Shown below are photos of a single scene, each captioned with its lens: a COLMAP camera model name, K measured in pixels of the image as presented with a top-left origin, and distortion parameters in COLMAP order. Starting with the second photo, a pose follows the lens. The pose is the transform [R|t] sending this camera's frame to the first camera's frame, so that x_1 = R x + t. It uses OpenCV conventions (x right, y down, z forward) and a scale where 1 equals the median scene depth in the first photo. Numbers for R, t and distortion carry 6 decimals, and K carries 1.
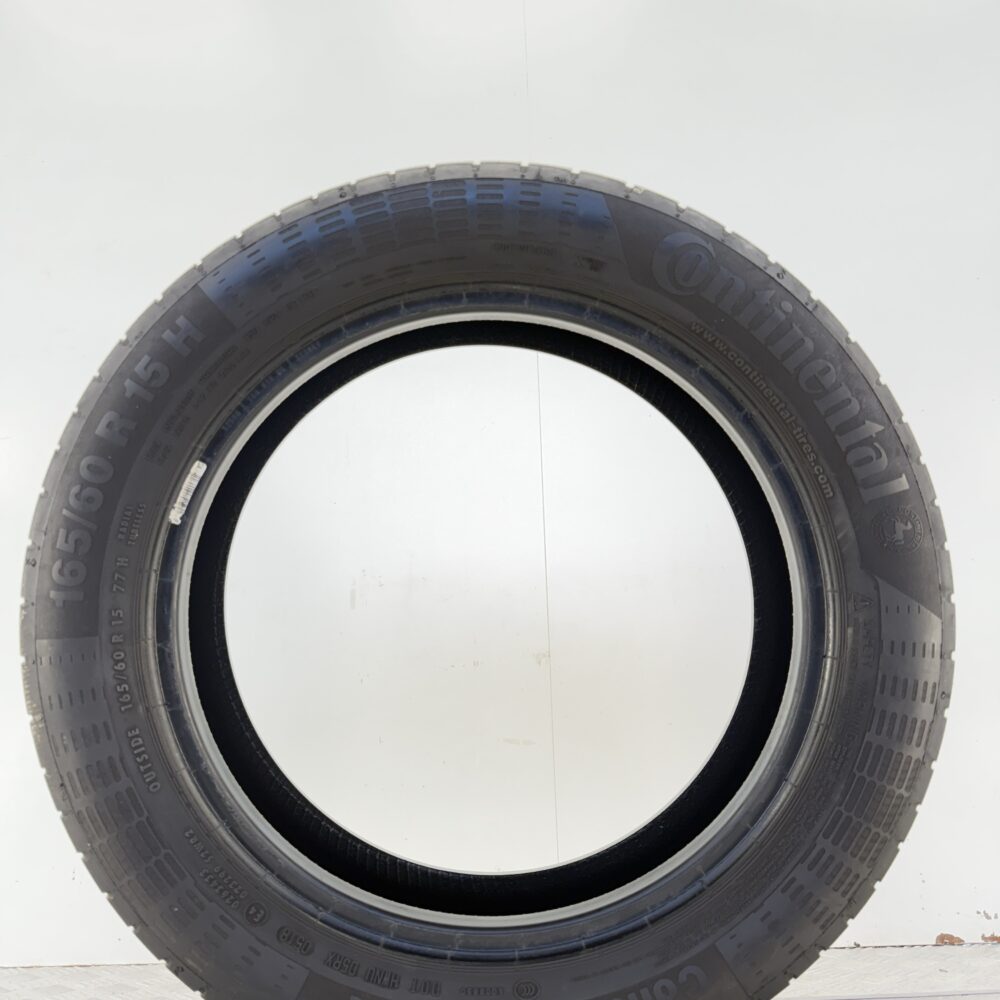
lens RADIAL K [[909.3, 0, 500.4], [0, 909.3, 516.7], [0, 0, 1]] dist [0.122805, -0.278975]
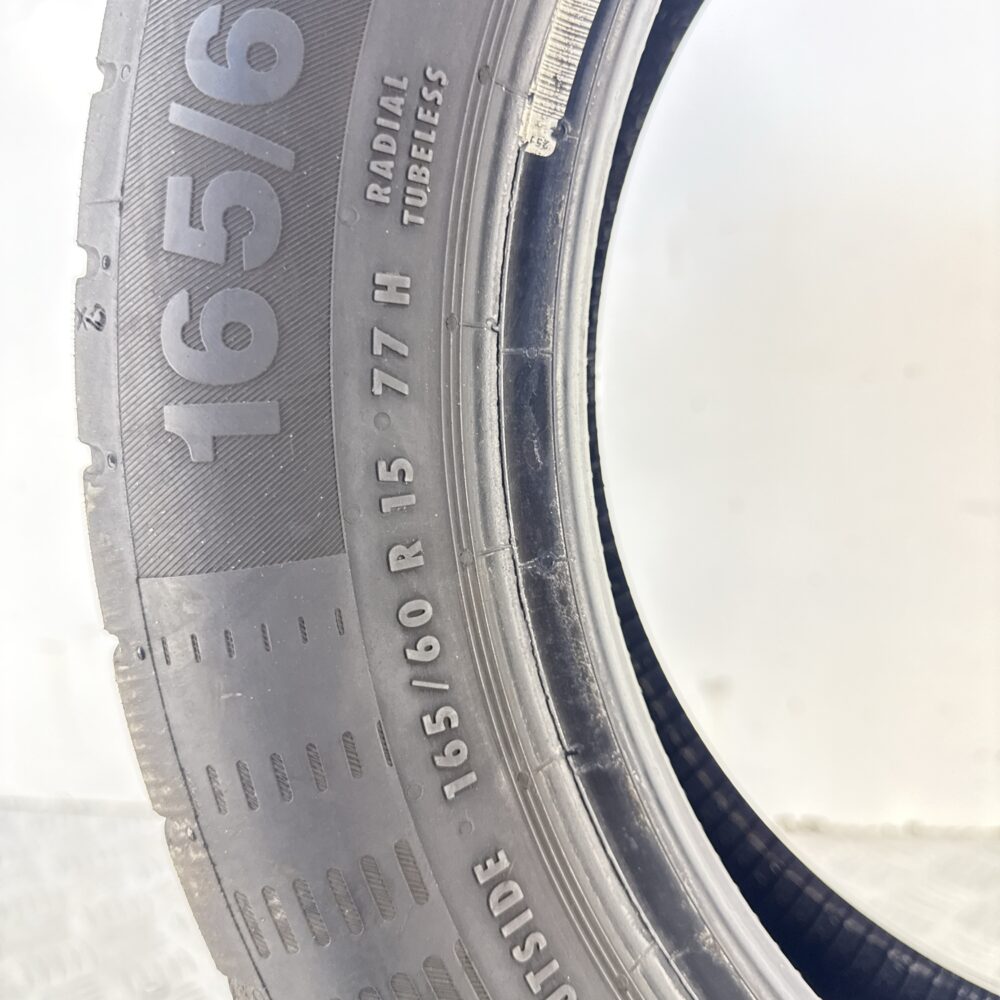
lens RADIAL K [[921.2, 0, 510.4], [0, 921.2, 497.2], [0, 0, 1]] dist [0.170185, -0.475439]
pose [[0.984870, -0.071342, -0.157927, -0.301146], [0.091052, 0.988430, 0.121310, 0.072772], [0.147445, -0.133854, 0.979971, 0.646449]]
